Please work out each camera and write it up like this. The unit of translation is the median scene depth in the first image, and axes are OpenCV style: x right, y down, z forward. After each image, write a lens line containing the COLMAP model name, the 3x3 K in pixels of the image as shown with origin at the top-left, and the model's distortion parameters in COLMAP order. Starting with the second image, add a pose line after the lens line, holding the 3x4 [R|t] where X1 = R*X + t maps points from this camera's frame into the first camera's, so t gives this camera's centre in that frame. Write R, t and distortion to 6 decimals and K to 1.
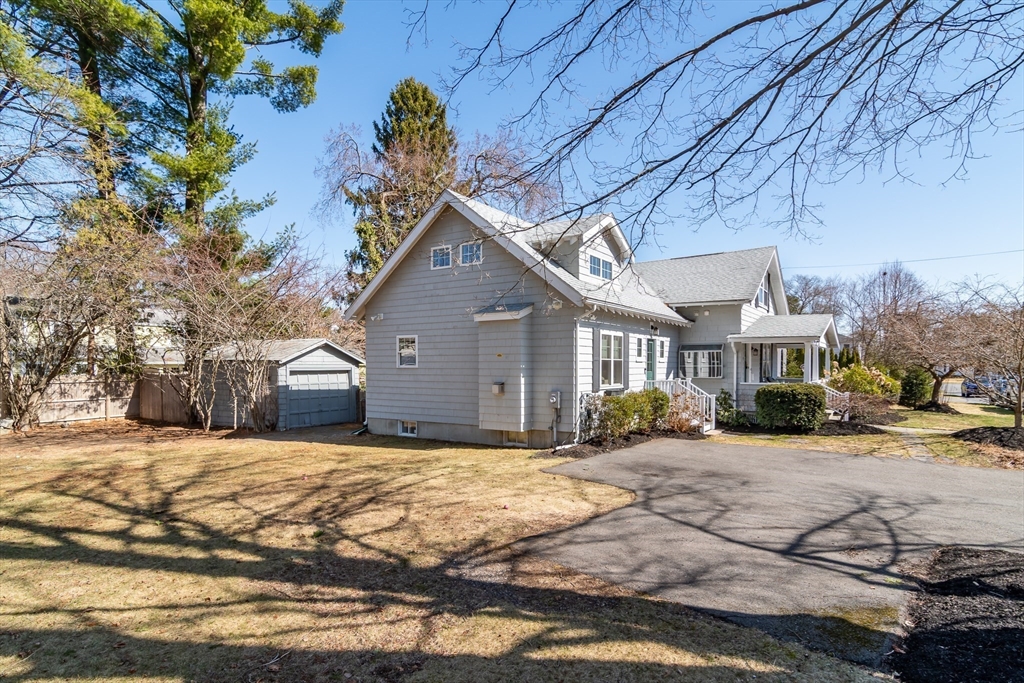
lens RADIAL K [[540.3, 0, 512.2], [0, 540.3, 370.5], [0, 0, 1]] dist [-0.005242, -0.000483]
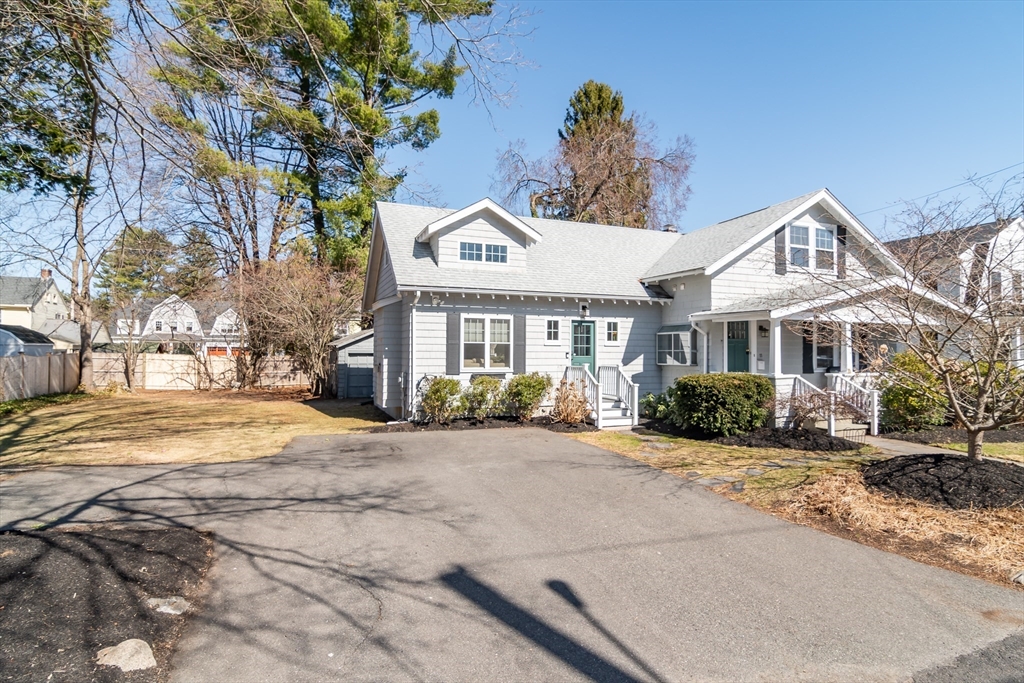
lens RADIAL K [[521.5, 0, 512.0], [0, 521.5, 341.5], [0, 0, 1]] dist [0.001302, 0.000093]
pose [[0.805490, -0.007687, -0.592560, 0.665849], [-0.009428, 0.999623, -0.025784, 0.001131], [0.592535, 0.026355, 0.805114, 0.211398]]
